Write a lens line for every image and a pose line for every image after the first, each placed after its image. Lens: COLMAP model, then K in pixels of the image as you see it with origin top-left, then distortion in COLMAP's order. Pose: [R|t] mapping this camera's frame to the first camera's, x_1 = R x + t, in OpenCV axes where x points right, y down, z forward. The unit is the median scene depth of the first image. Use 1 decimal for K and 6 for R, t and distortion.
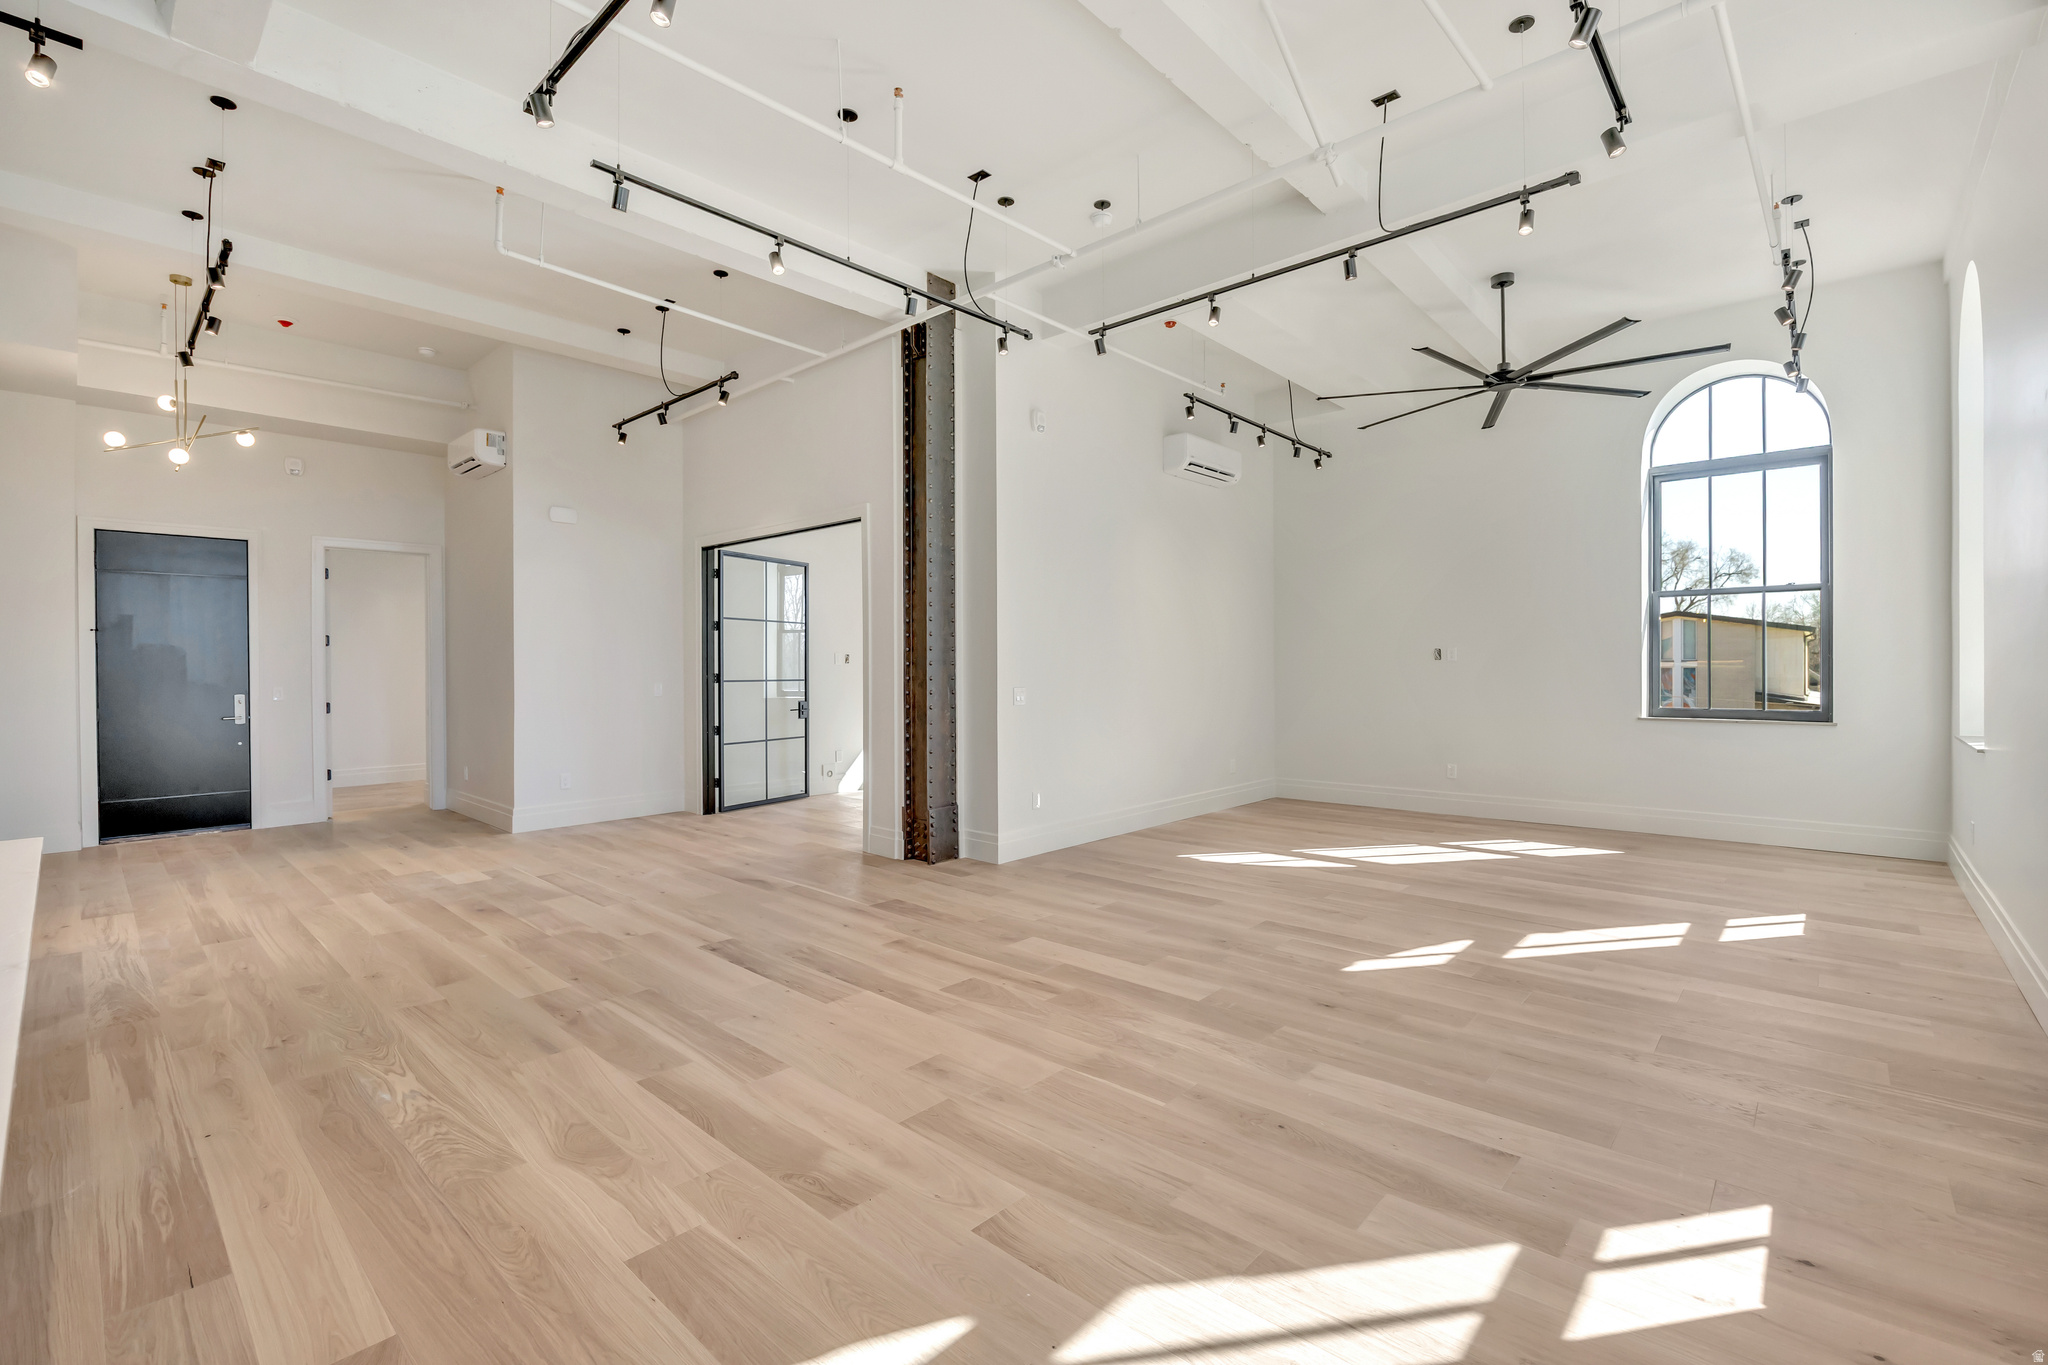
lens RADIAL K [[891.9, 0, 1027.1], [0, 891.9, 666.2], [0, 0, 1]] dist [-0.014569, -0.000354]
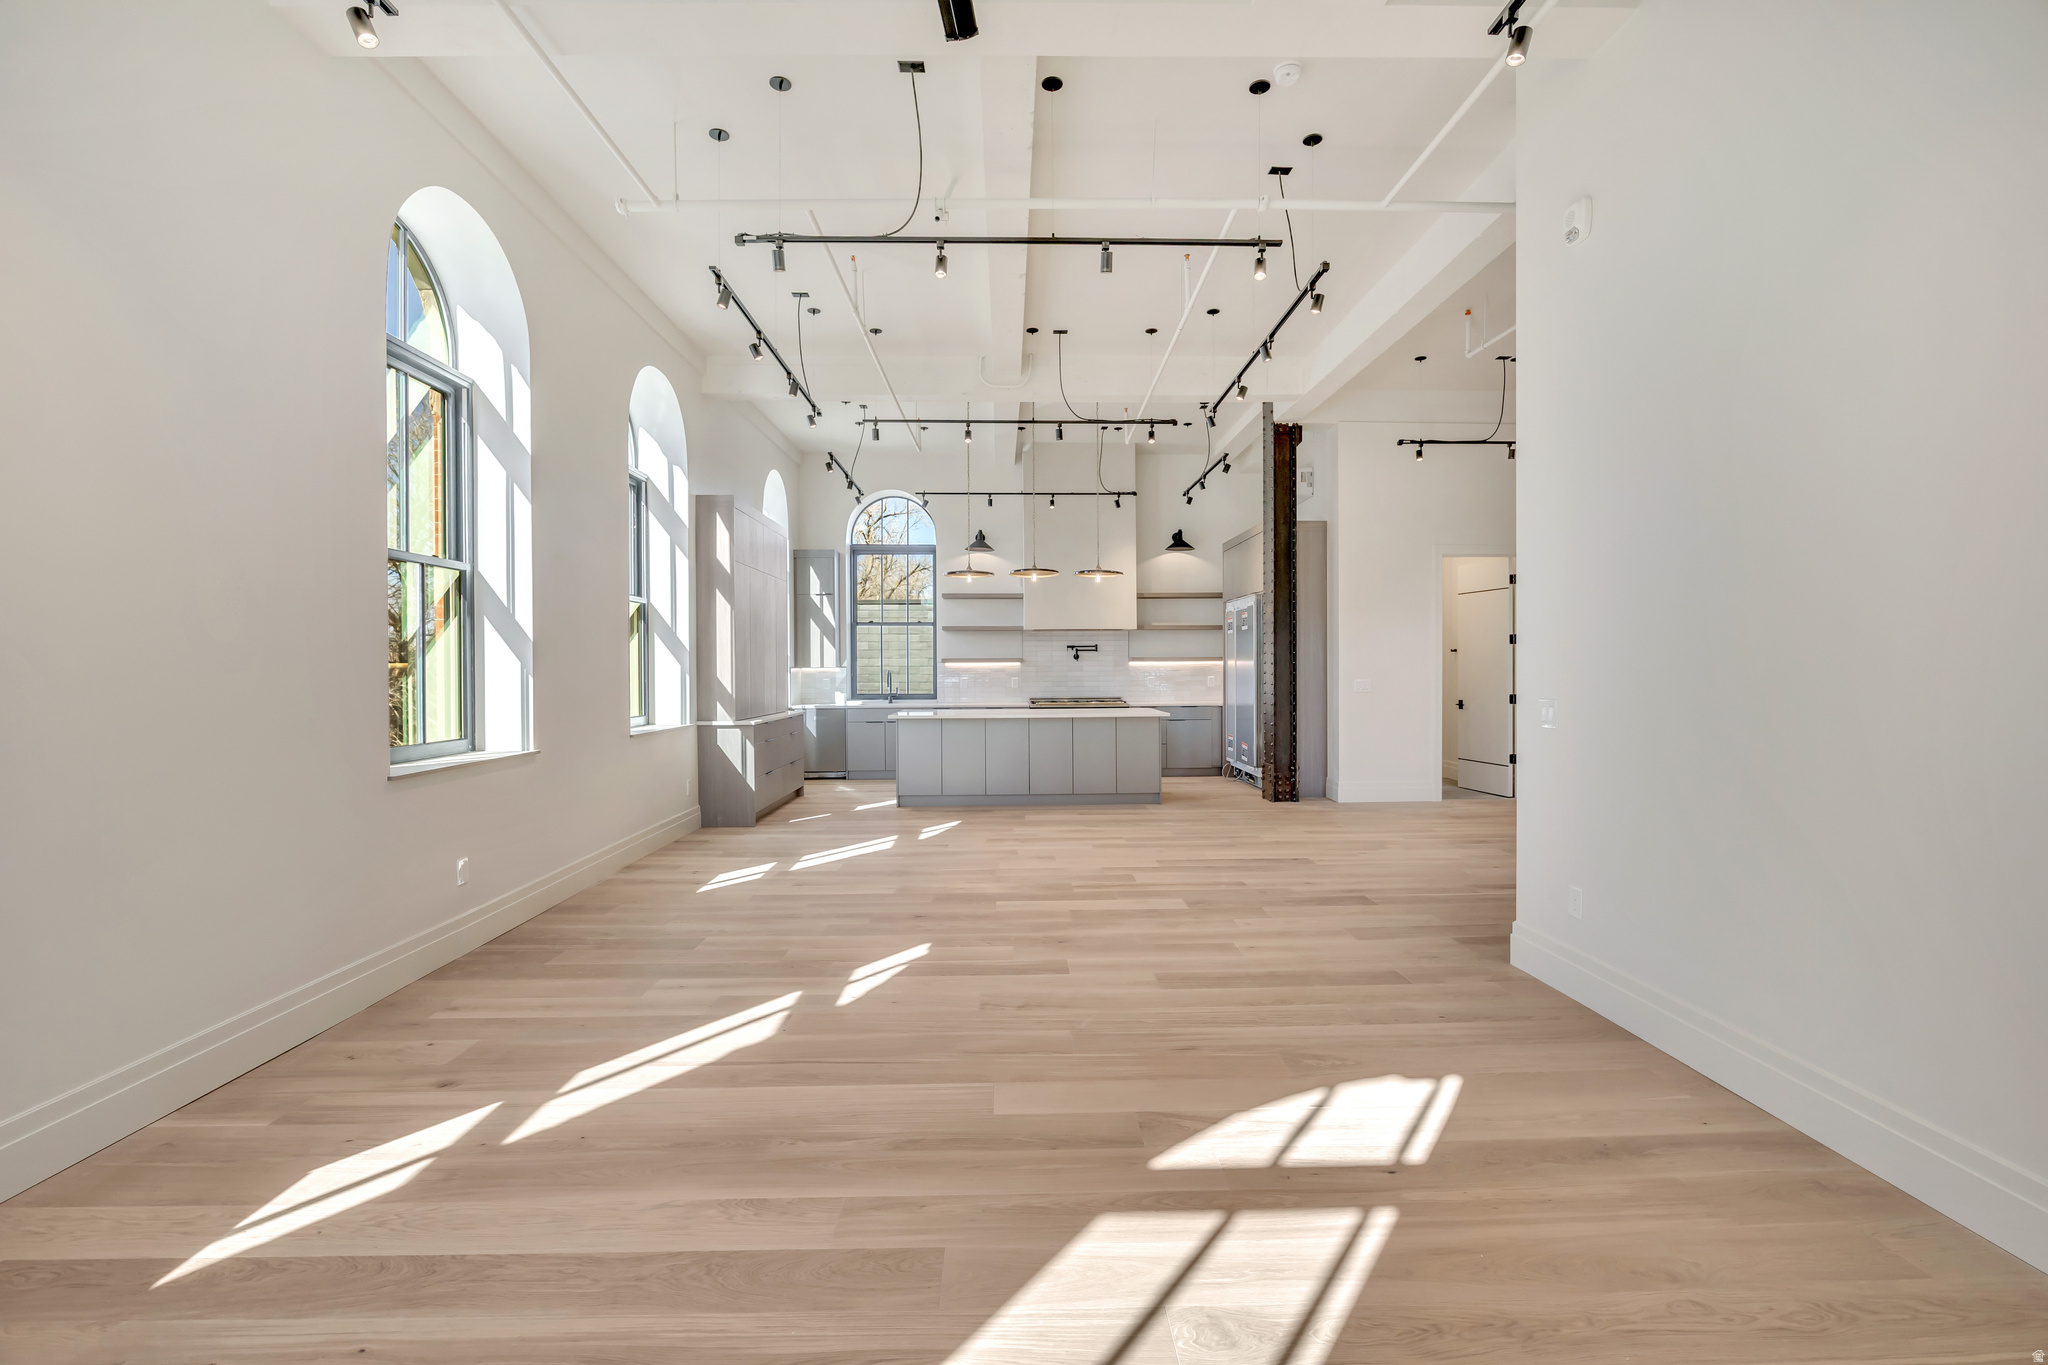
lens RADIAL K [[827.8, 0, 1024.0], [0, 827.8, 682.5], [0, 0, 1]] dist [-0.046289, -0.000086]
pose [[-0.733289, 0.020478, -0.679608, 0.615088], [0.012095, 0.999781, 0.017075, 0.001215], [0.679809, 0.004301, -0.733376, 1.163699]]
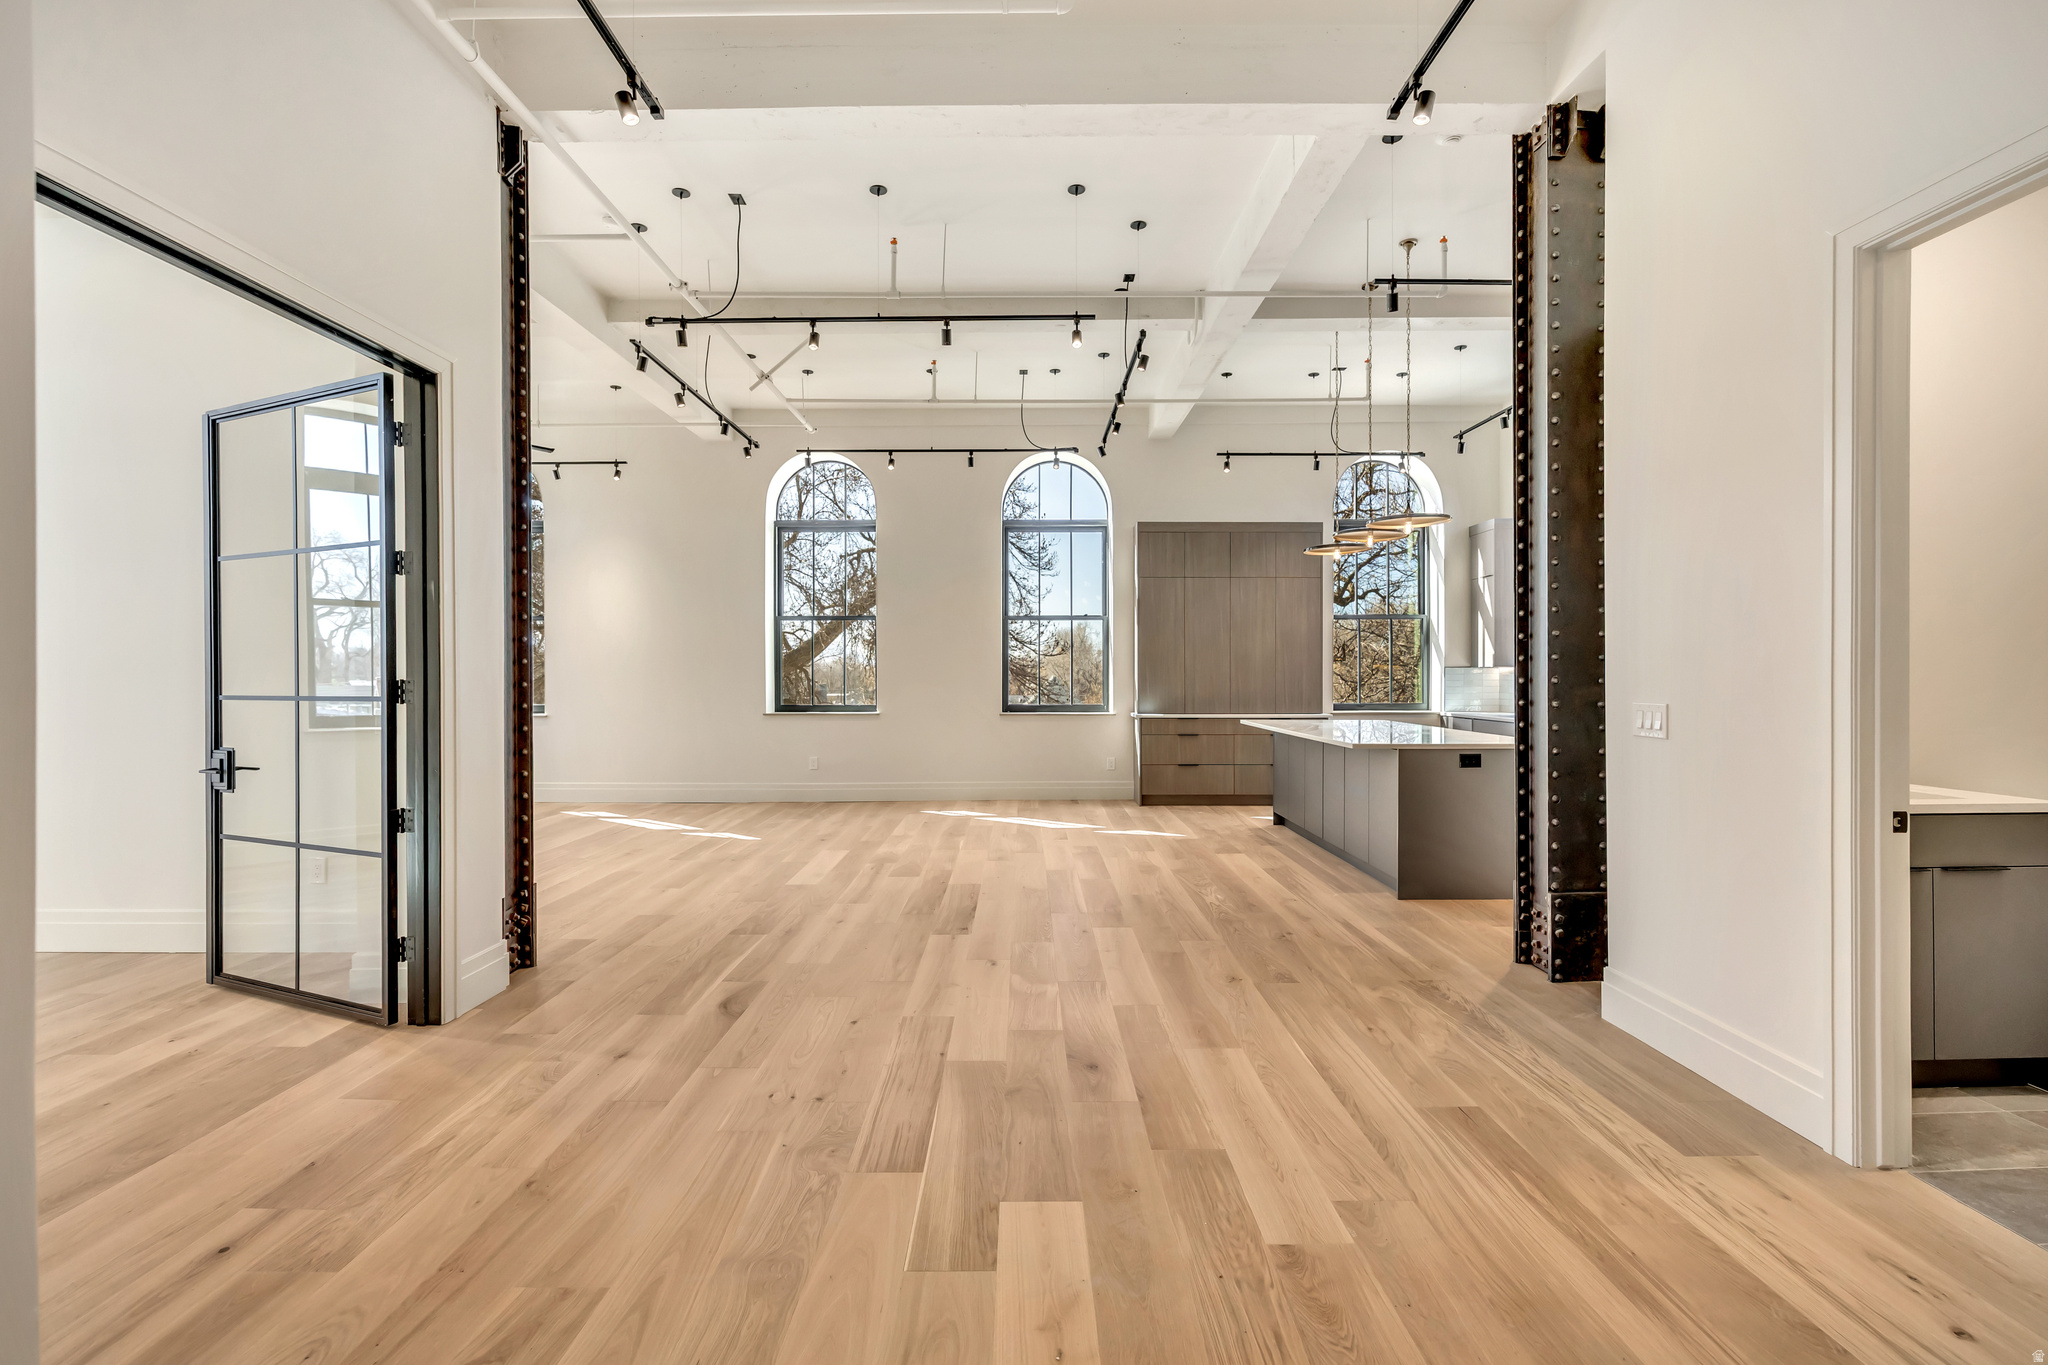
lens RADIAL K [[891.9, 0, 1027.1], [0, 891.9, 666.2], [0, 0, 1]] dist [-0.014569, -0.000354]
pose [[-0.677464, 0.014804, 0.735407, -0.817240], [0.006344, 0.999878, -0.014284, 0.011158], [-0.735529, -0.005011, -0.677475, 1.142552]]
